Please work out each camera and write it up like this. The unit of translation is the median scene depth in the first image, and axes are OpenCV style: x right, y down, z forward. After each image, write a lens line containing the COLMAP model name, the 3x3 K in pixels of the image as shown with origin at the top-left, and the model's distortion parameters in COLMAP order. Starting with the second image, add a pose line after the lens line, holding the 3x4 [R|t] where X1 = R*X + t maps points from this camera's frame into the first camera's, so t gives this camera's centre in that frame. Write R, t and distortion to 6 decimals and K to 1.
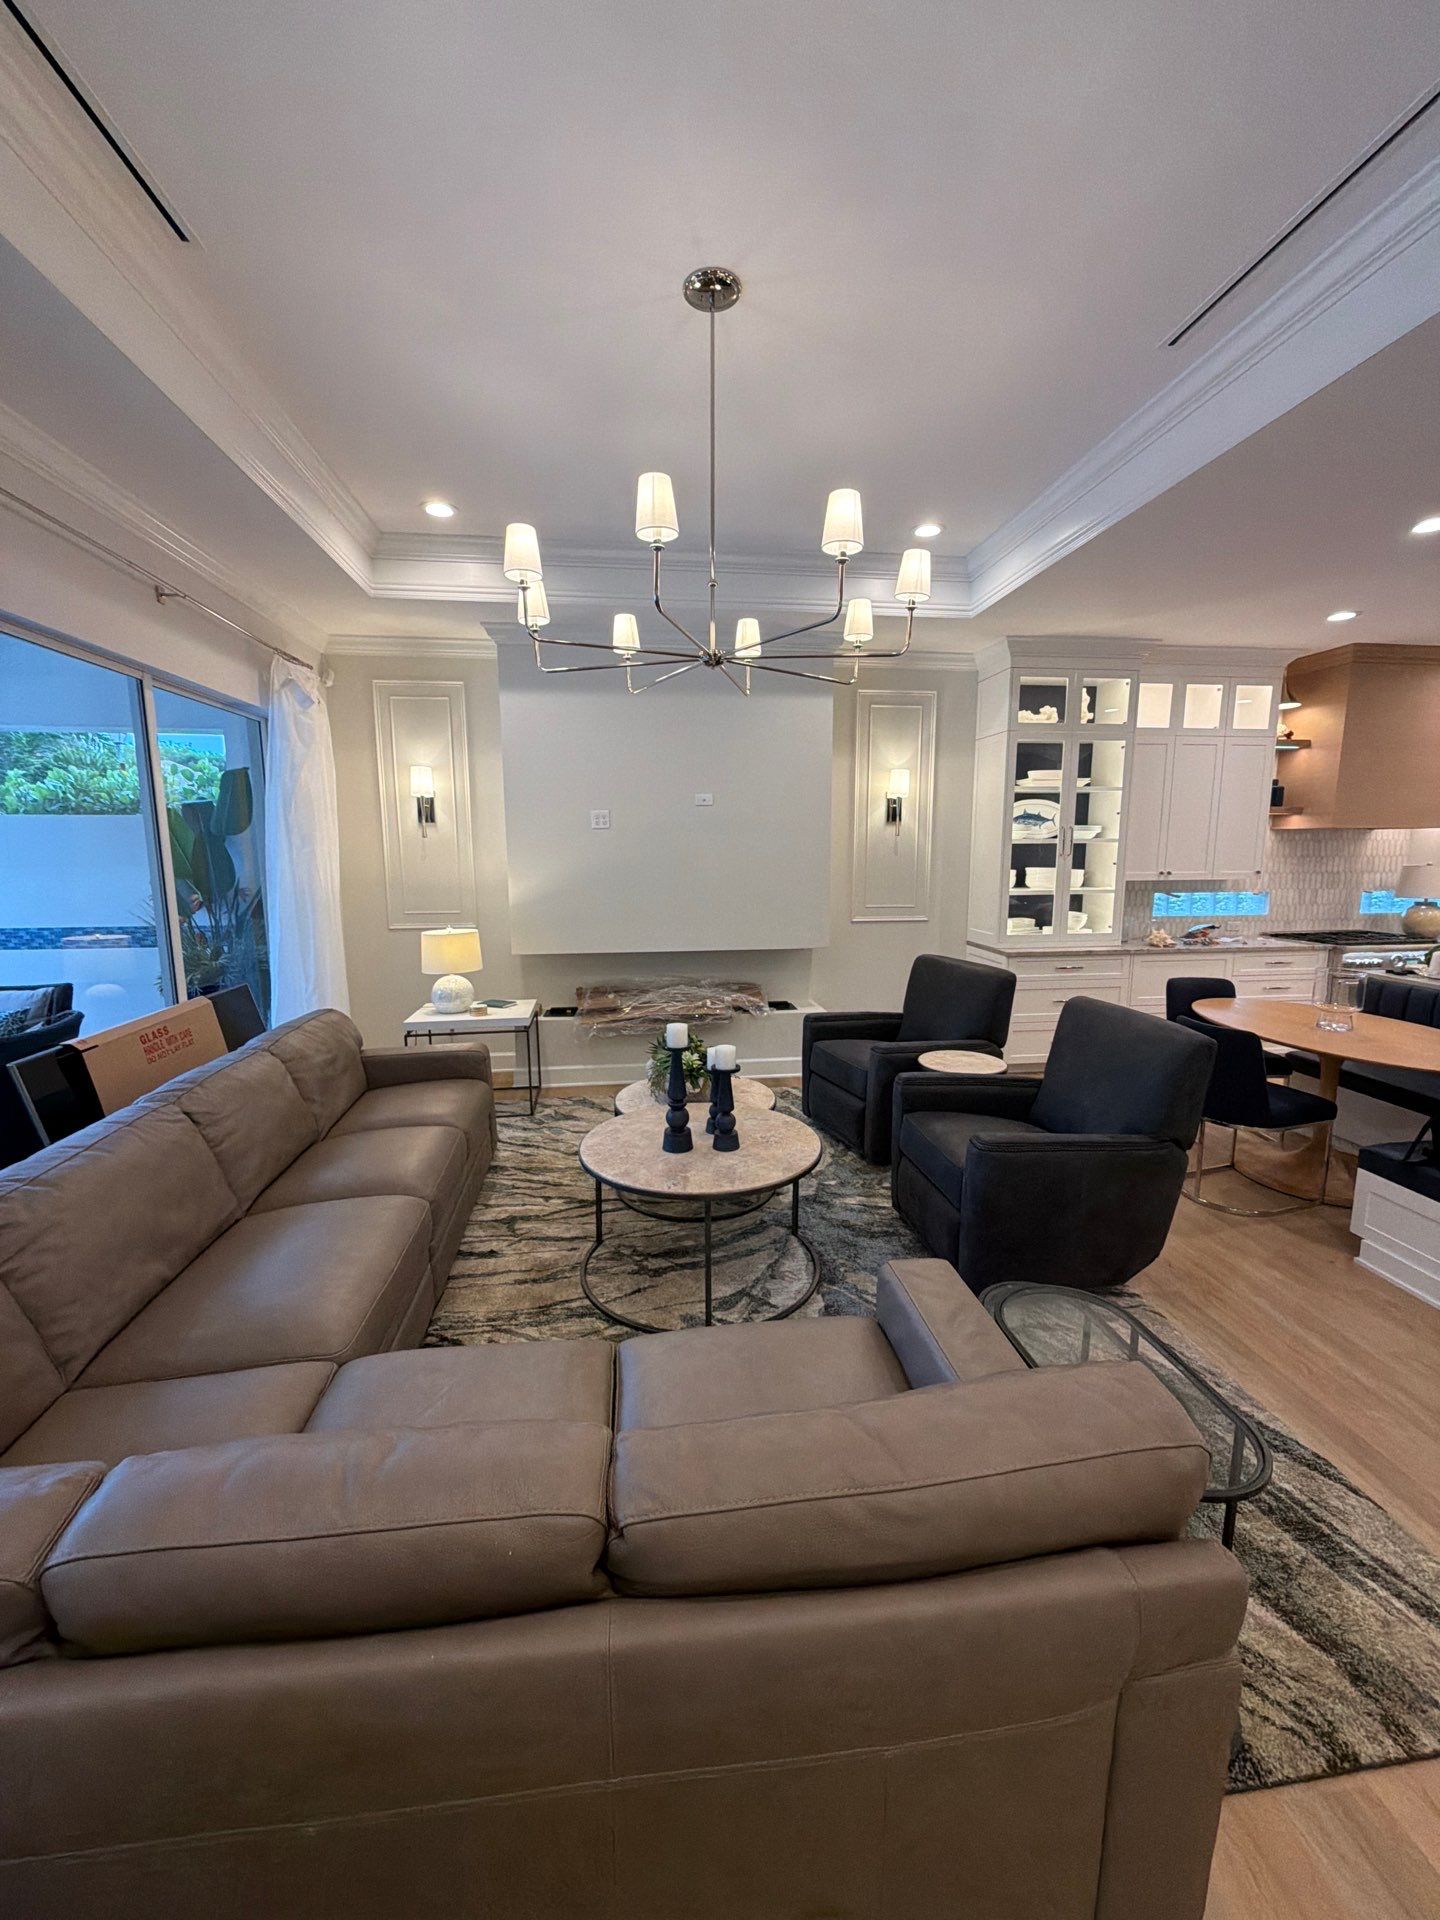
lens RADIAL K [[766.6, 0, 717.1], [0, 766.6, 962.3], [0, 0, 1]] dist [0.000982, -0.000190]
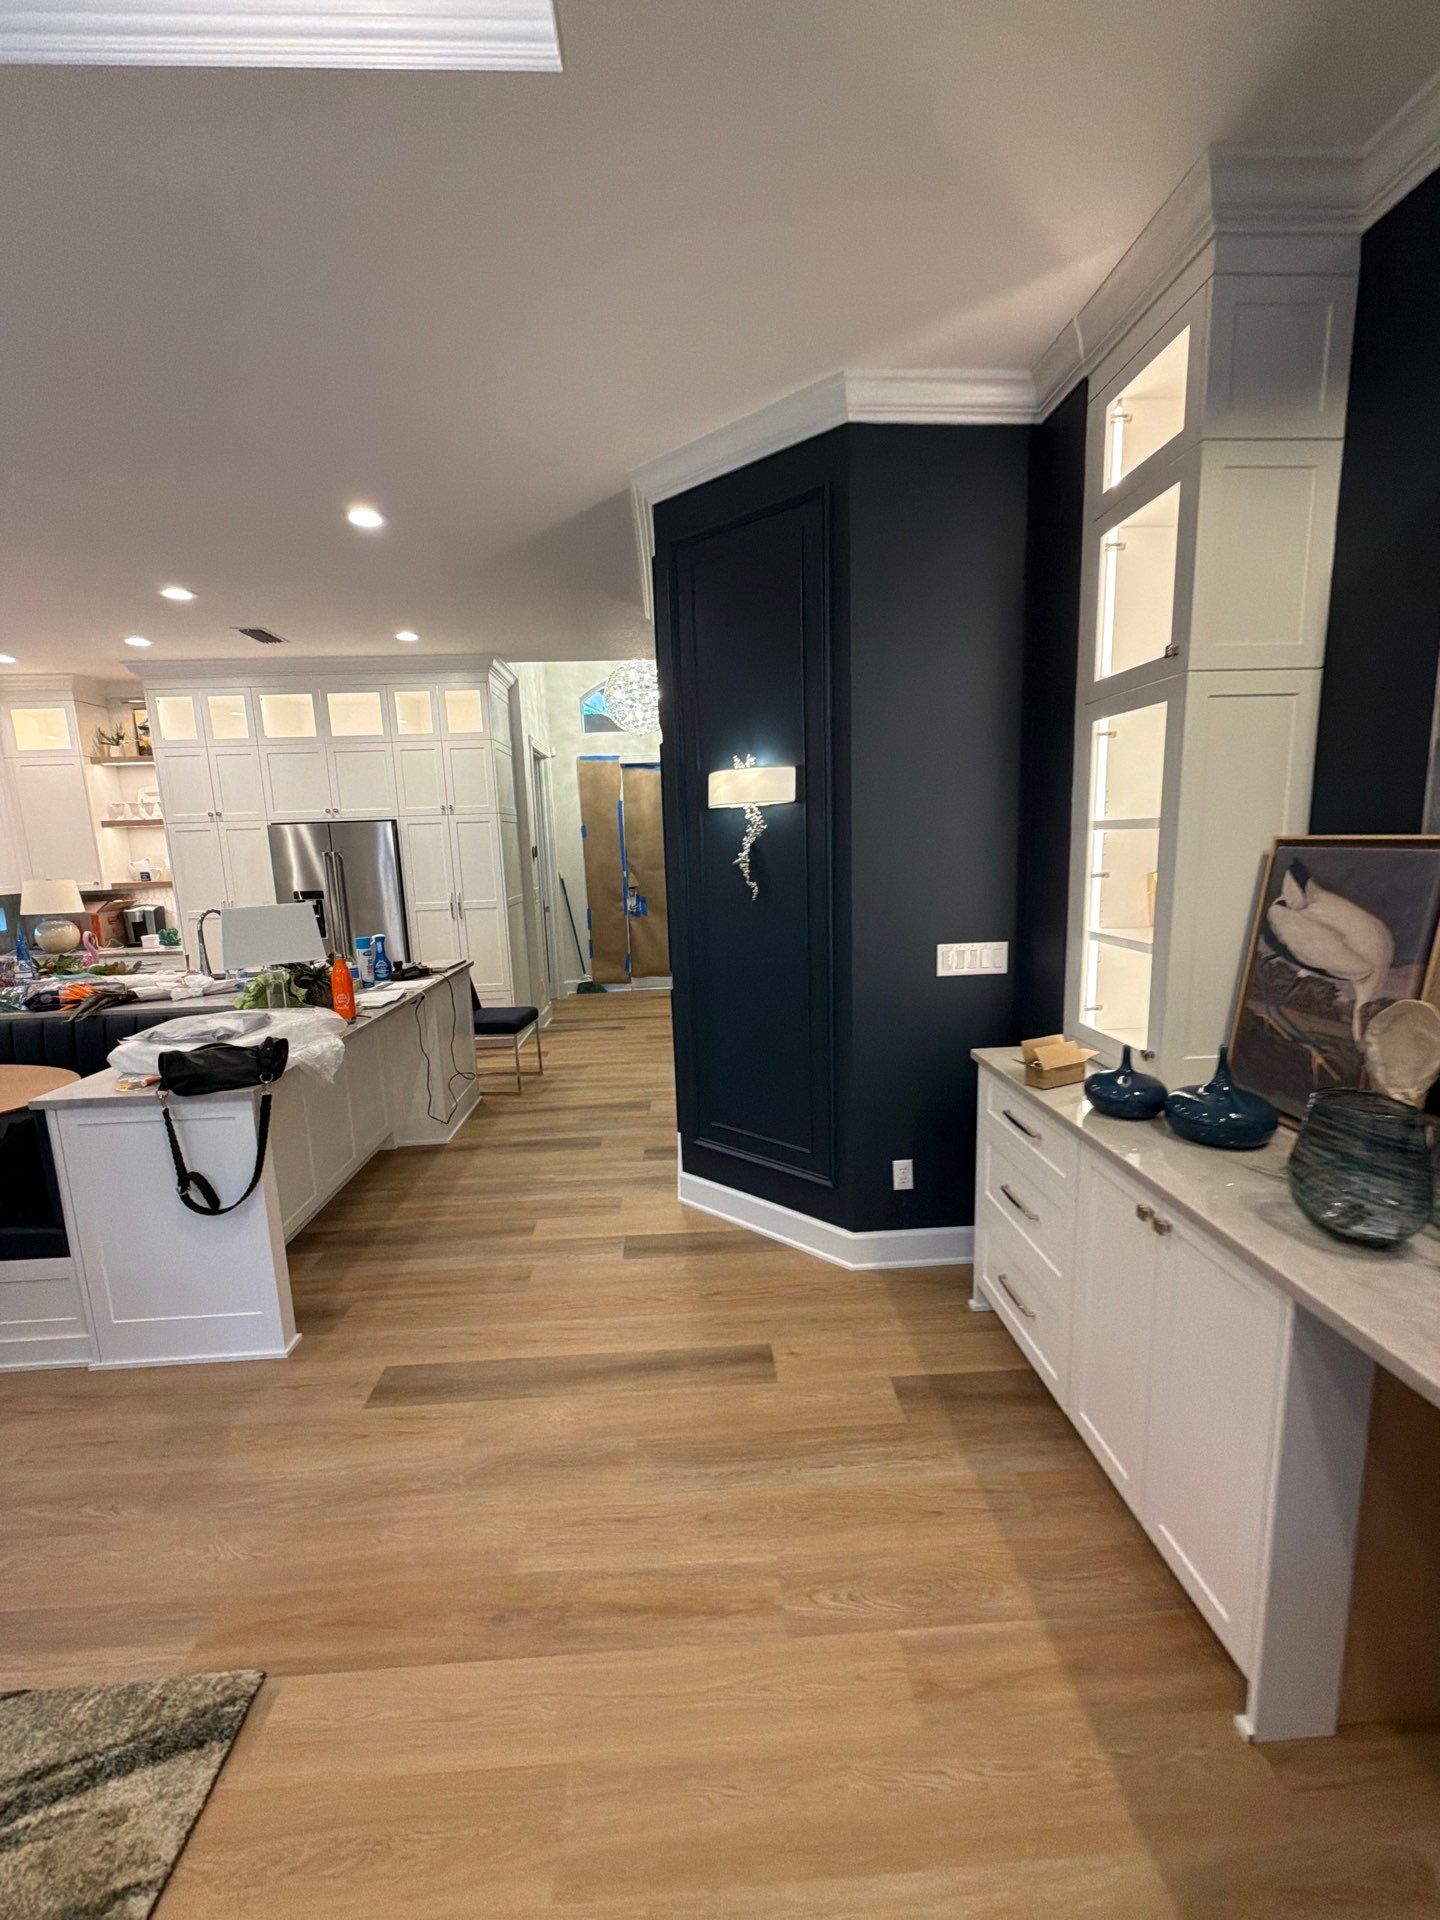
lens RADIAL K [[766.6, 0, 717.1], [0, 766.6, 962.3], [0, 0, 1]] dist [0.000982, -0.000190]
pose [[0.070178, -0.158418, 0.984875, 0.116832], [0.181647, 0.972832, 0.143537, -0.002922], [-0.980856, 0.168827, 0.097047, 0.042050]]
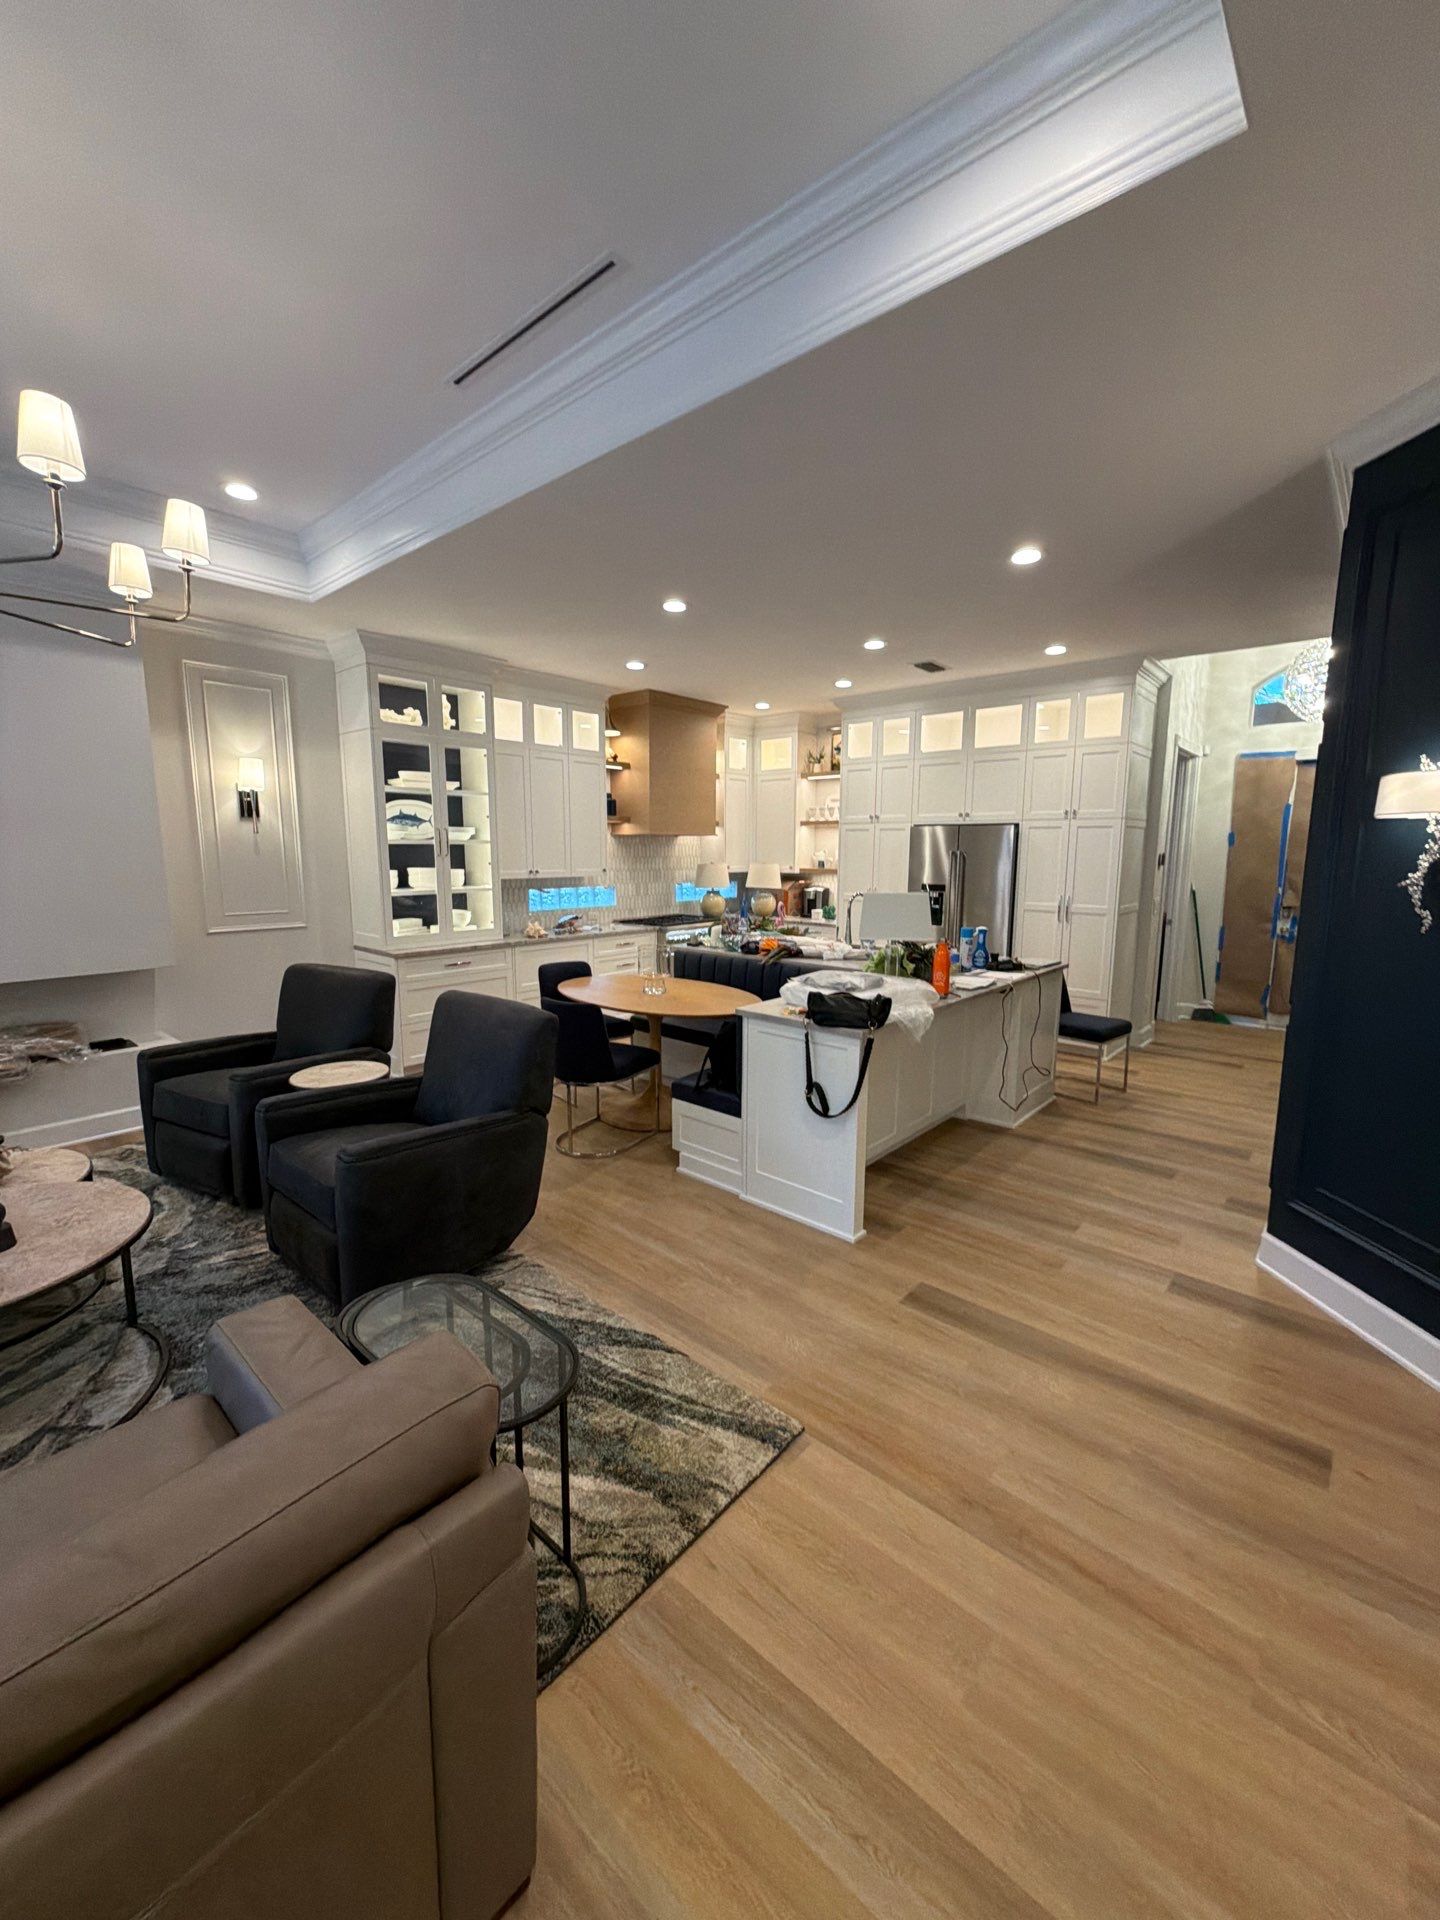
lens RADIAL K [[766.6, 0, 717.1], [0, 766.6, 962.3], [0, 0, 1]] dist [0.000982, -0.000190]
pose [[0.747507, -0.090543, 0.658054, 0.050164], [0.091737, 0.995245, 0.032730, 0.004353], [-0.657888, 0.035902, 0.752259, -0.017631]]
